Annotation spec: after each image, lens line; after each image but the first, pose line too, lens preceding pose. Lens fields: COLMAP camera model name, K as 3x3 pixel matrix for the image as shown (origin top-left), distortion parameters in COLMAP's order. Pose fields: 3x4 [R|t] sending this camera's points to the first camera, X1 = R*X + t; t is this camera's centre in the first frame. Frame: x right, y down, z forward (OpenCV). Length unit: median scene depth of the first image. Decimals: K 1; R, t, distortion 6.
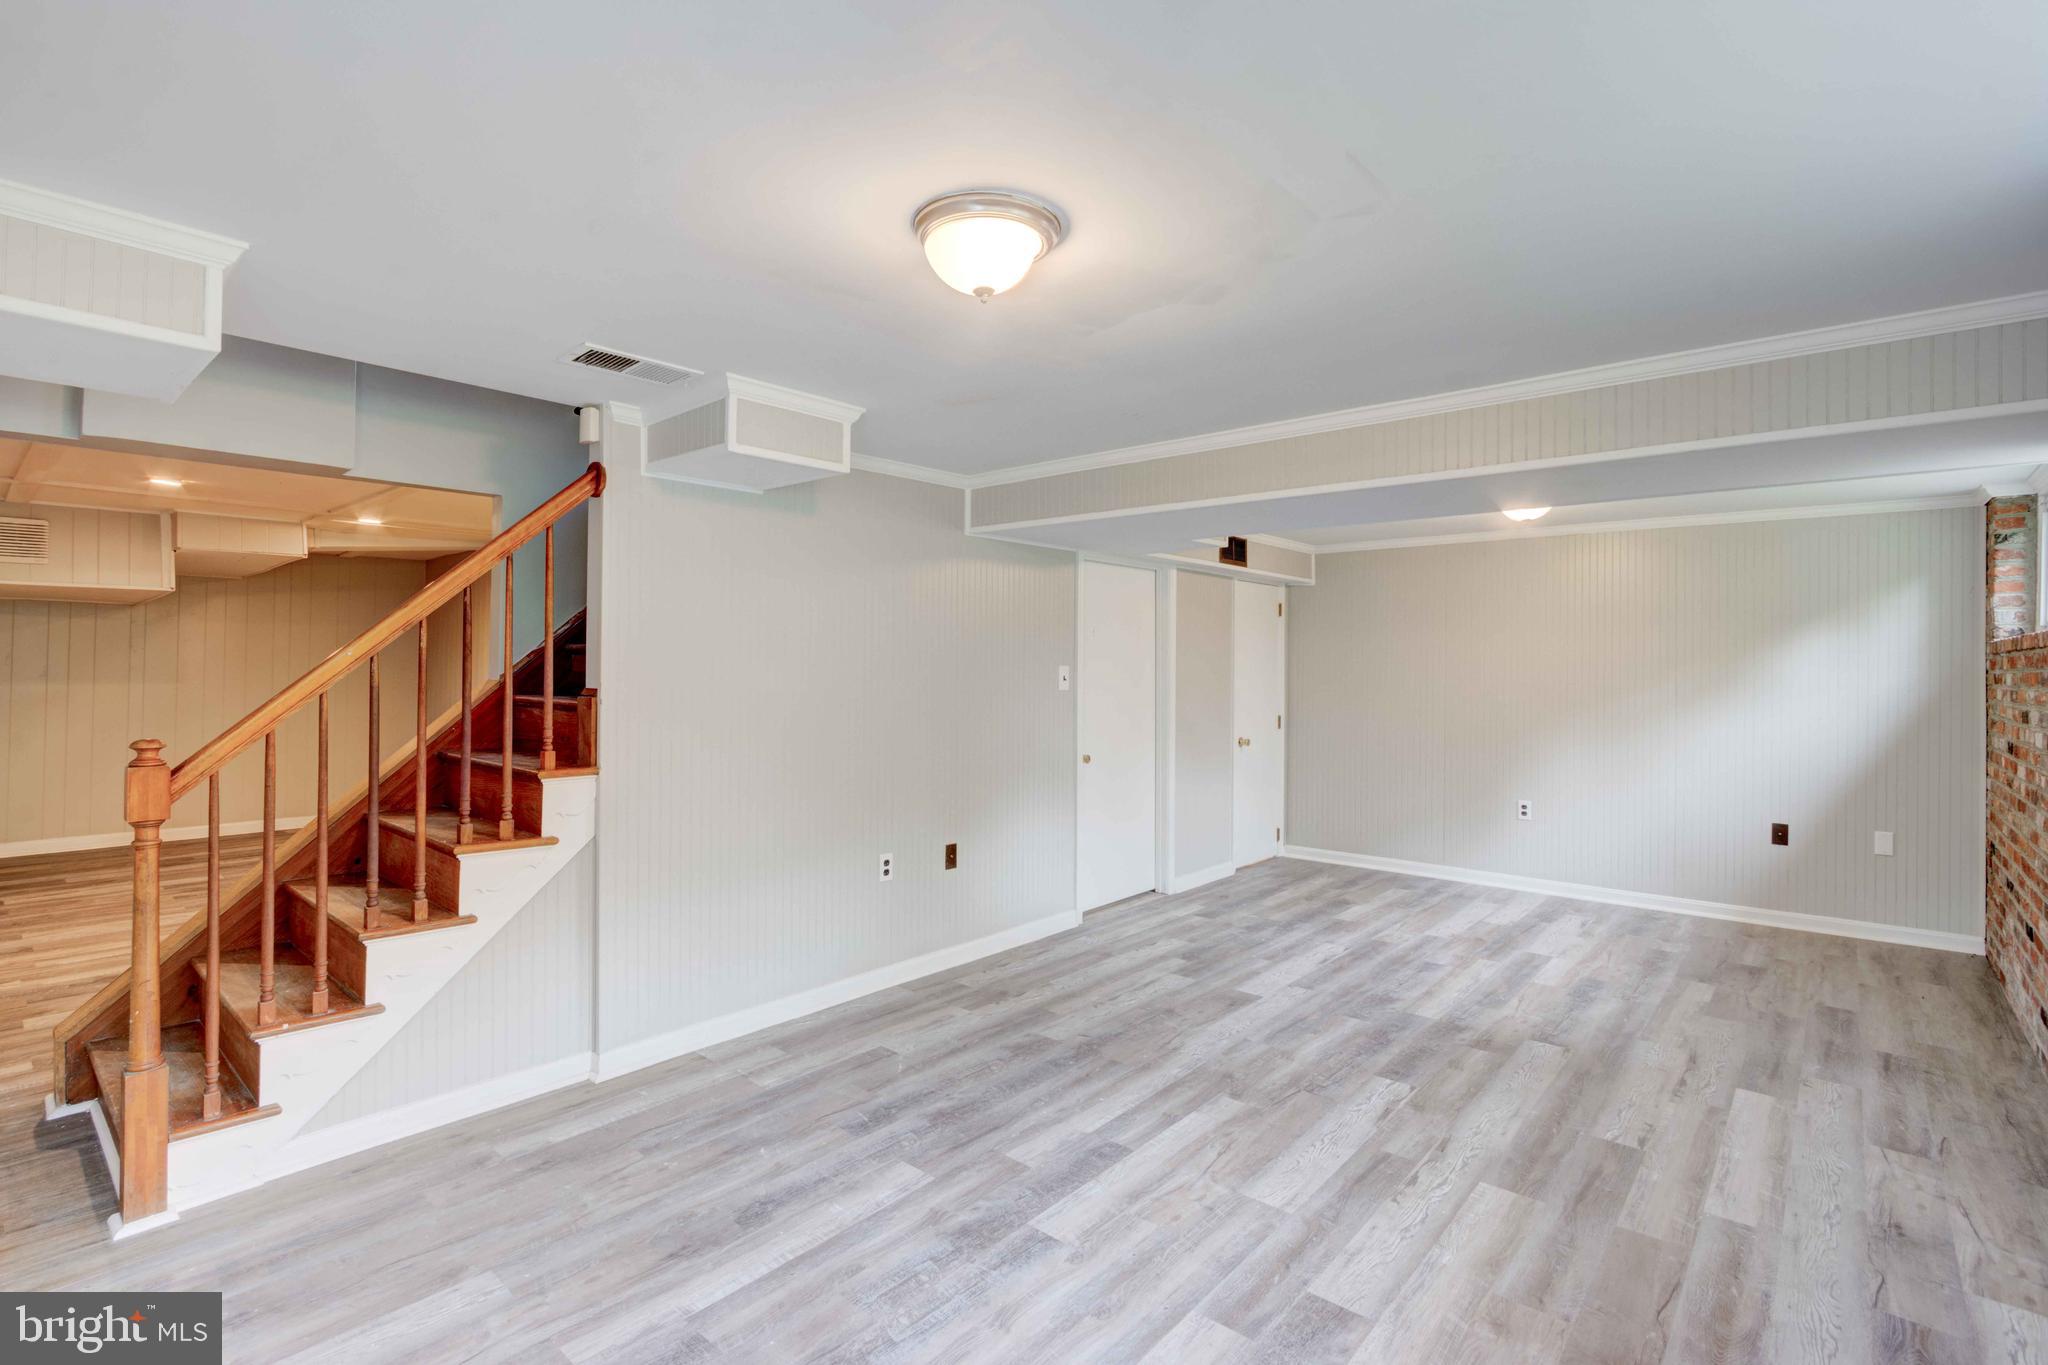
lens RADIAL K [[959.2, 0, 999.6], [0, 959.2, 662.8], [0, 0, 1]] dist [-0.017861, 0.002969]
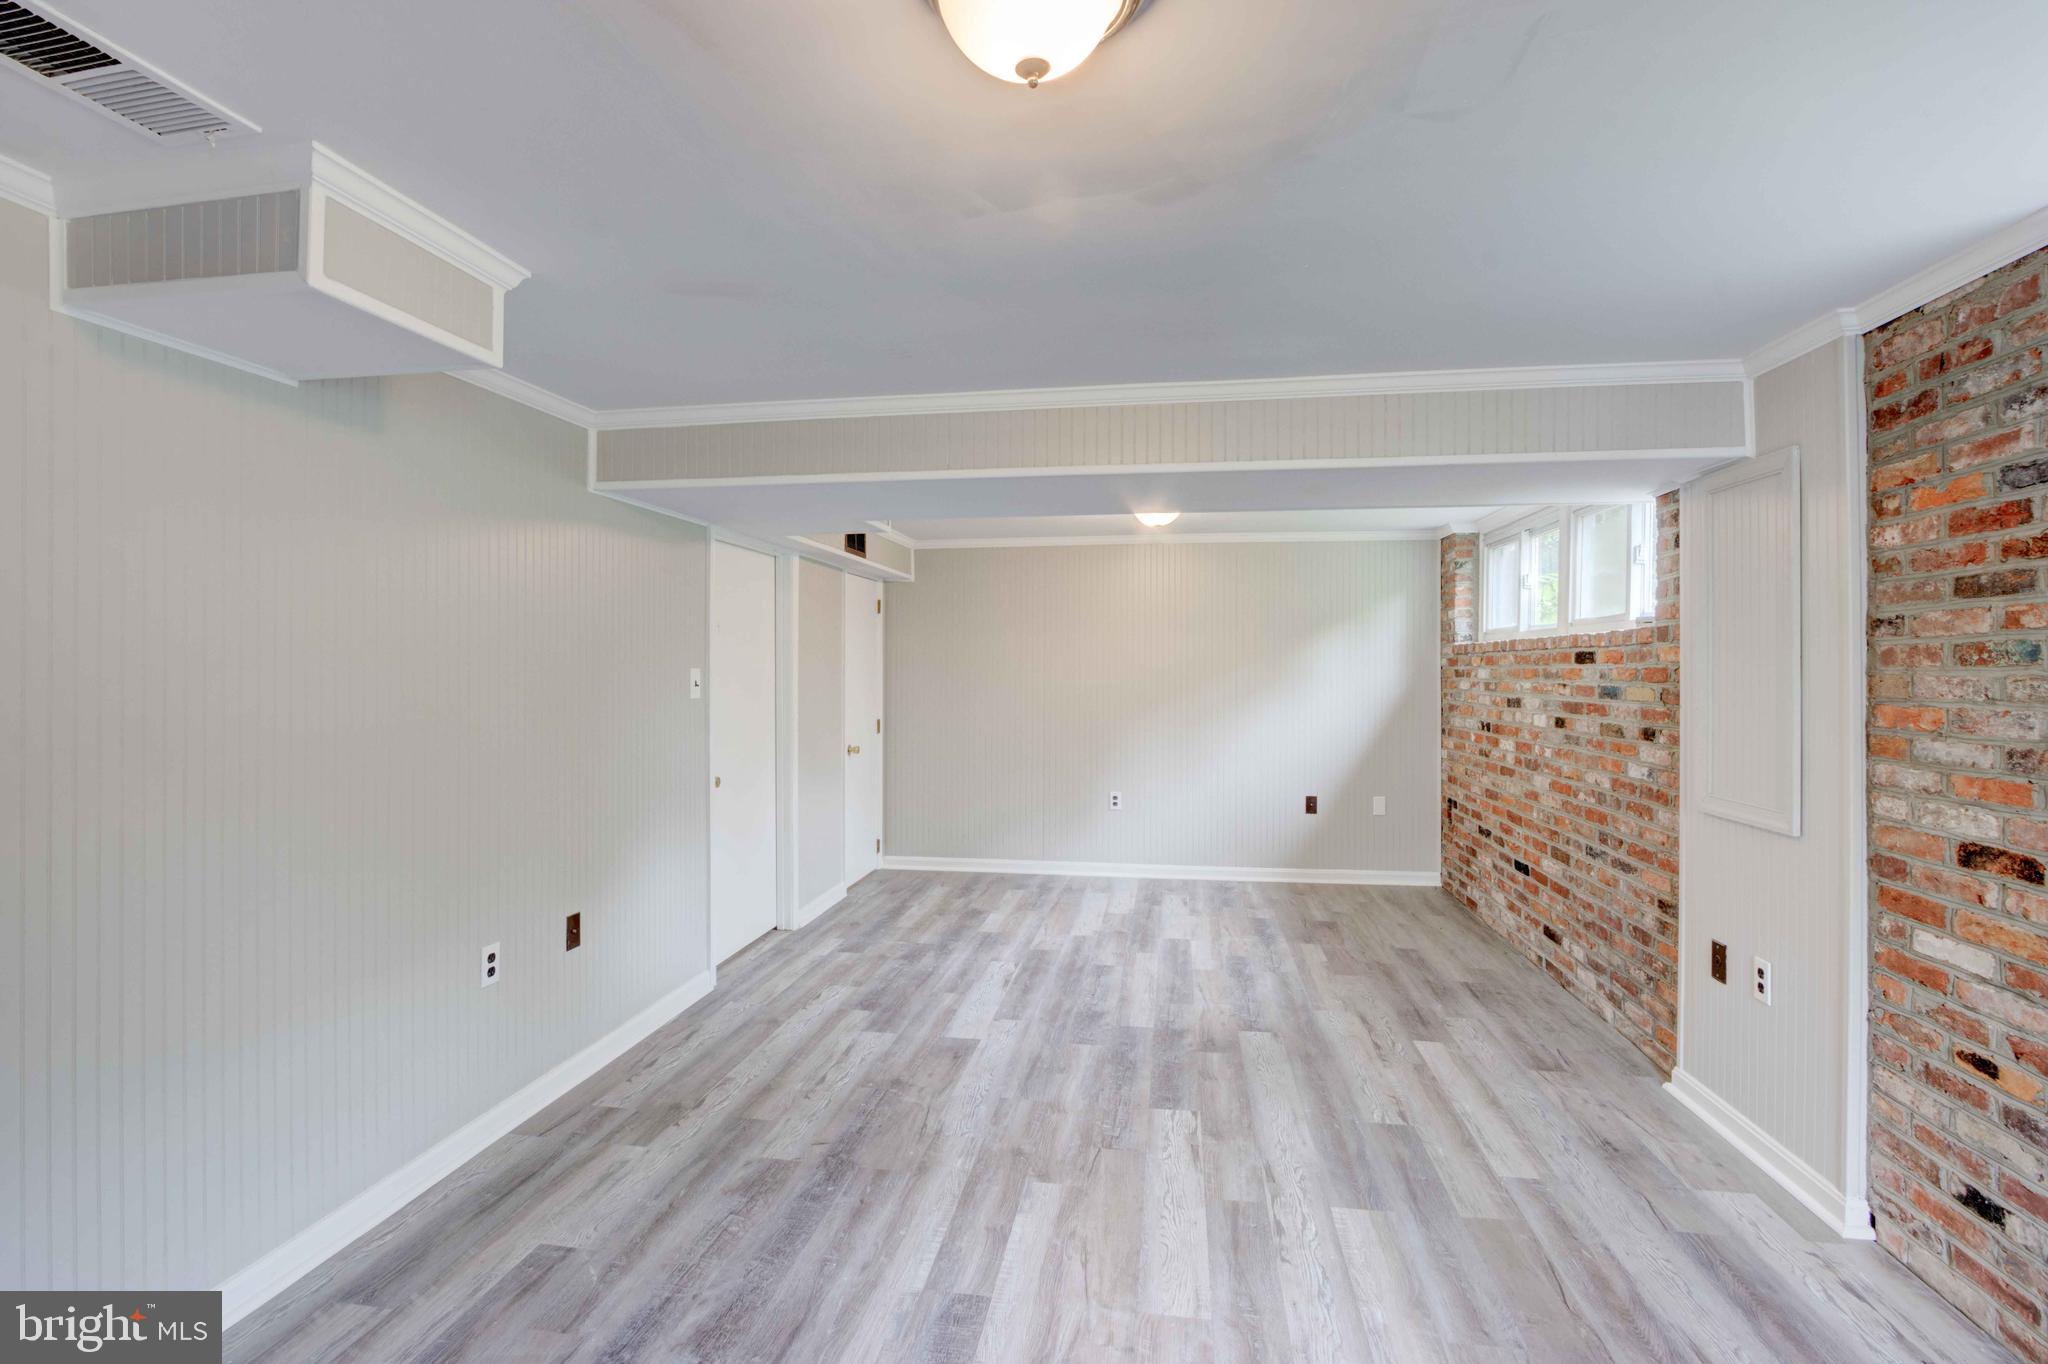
lens RADIAL K [[959.2, 0, 1014.8], [0, 959.2, 664.0], [0, 0, 1]] dist [-0.017861, 0.002969]
pose [[0.843074, -0.005068, 0.537773, -0.181122], [0.004197, 0.999987, 0.002845, -0.001687], [-0.537781, -0.000142, 0.843085, 0.243826]]
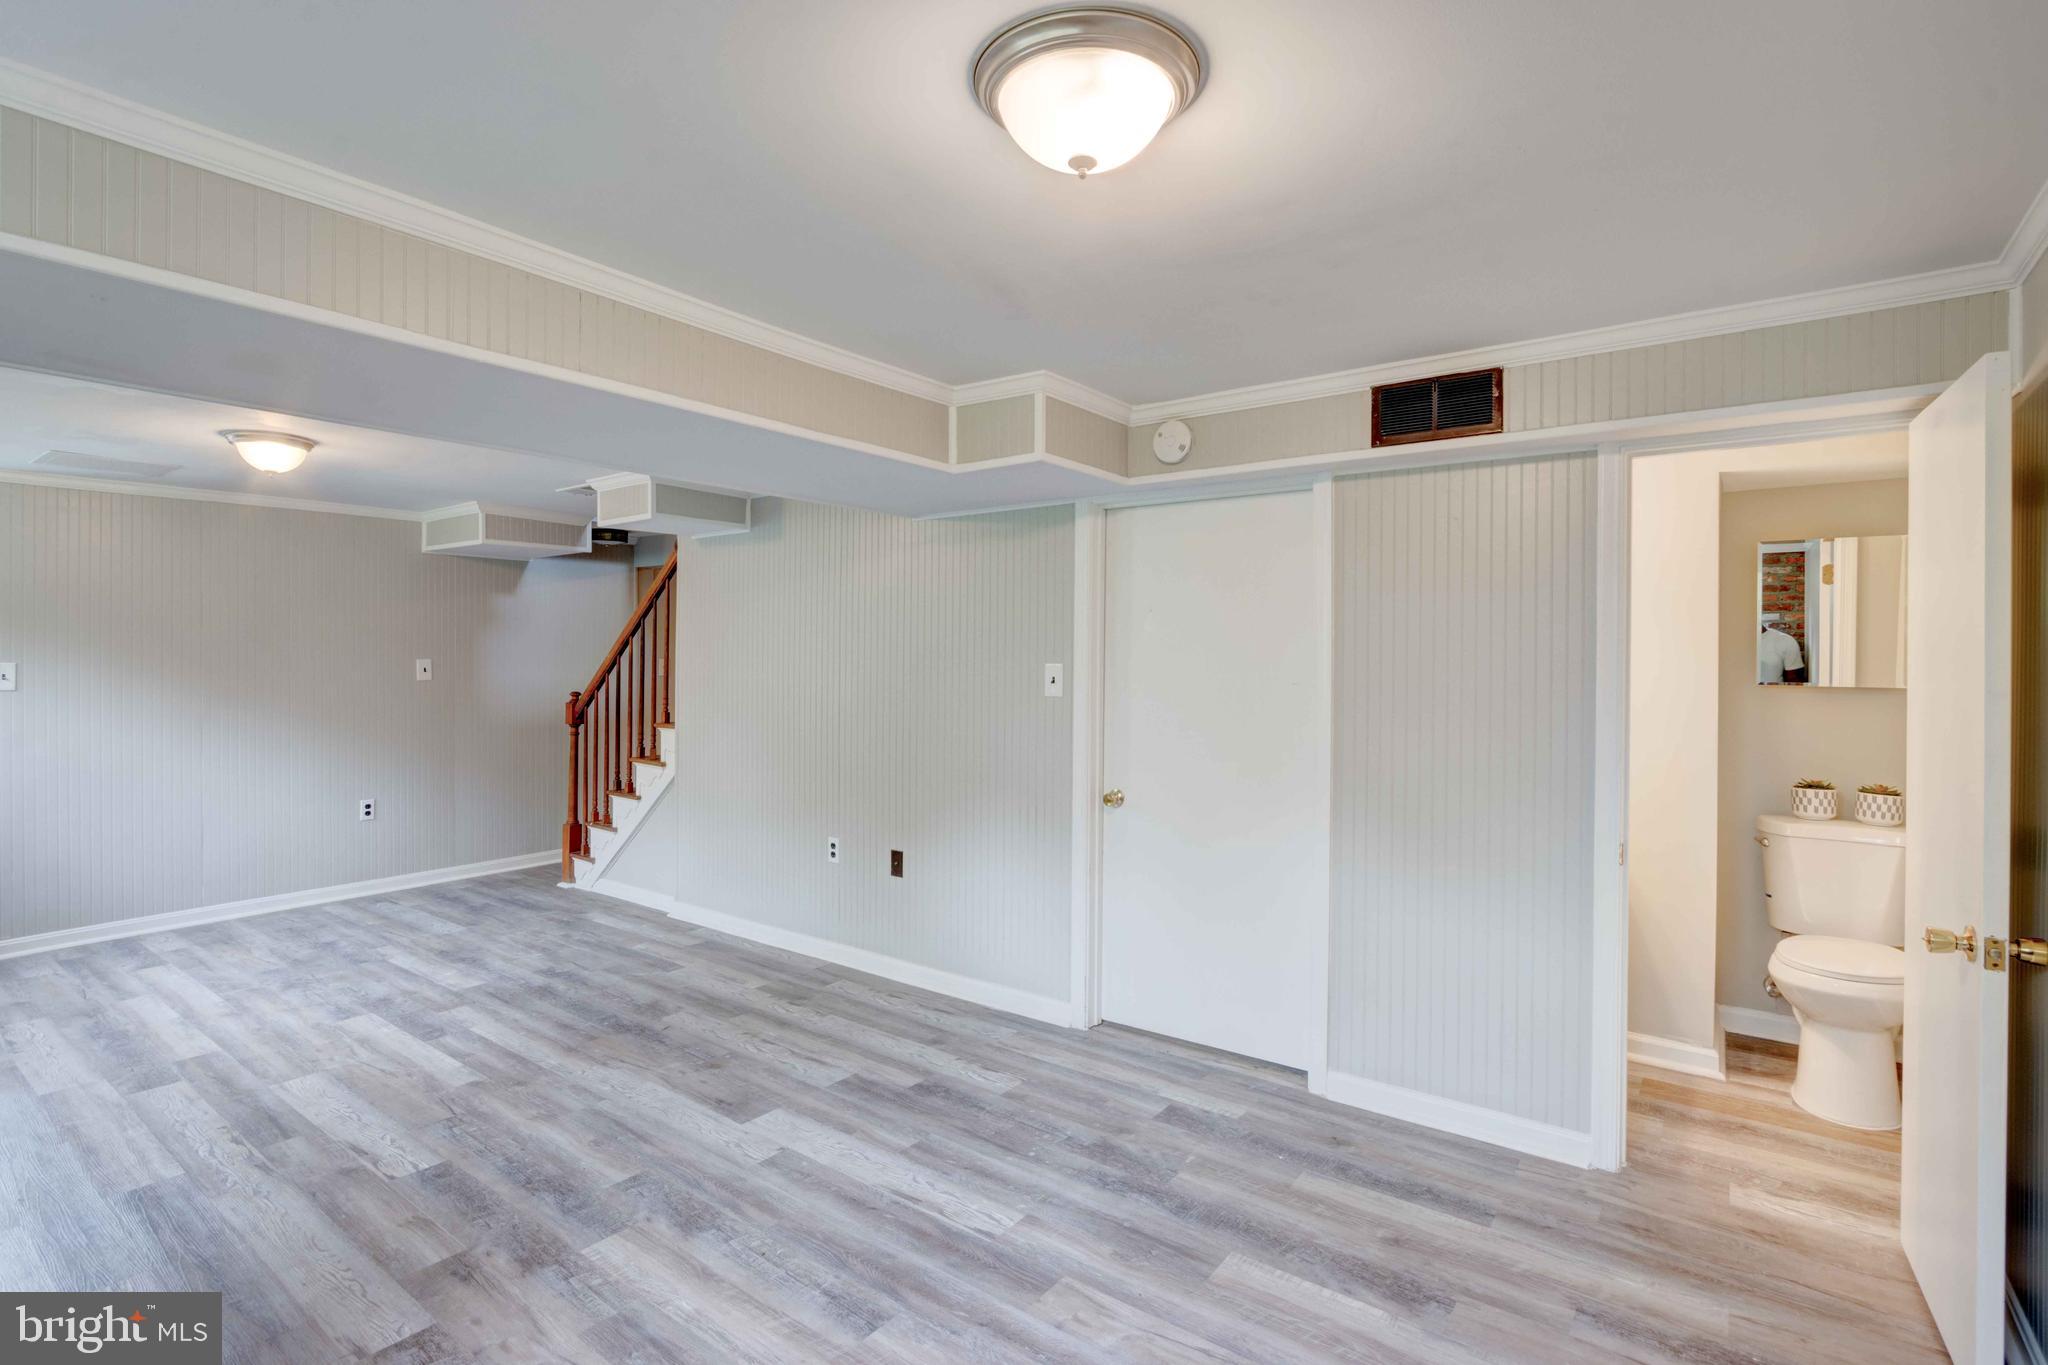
lens RADIAL K [[959.2, 0, 994.5], [0, 959.2, 658.4], [0, 0, 1]] dist [-0.017861, 0.002969]
pose [[0.083591, -0.006688, -0.996478, 1.049959], [-0.000389, 0.999977, -0.006744, 0.005921], [0.996500, 0.000951, 0.083586, 1.178381]]
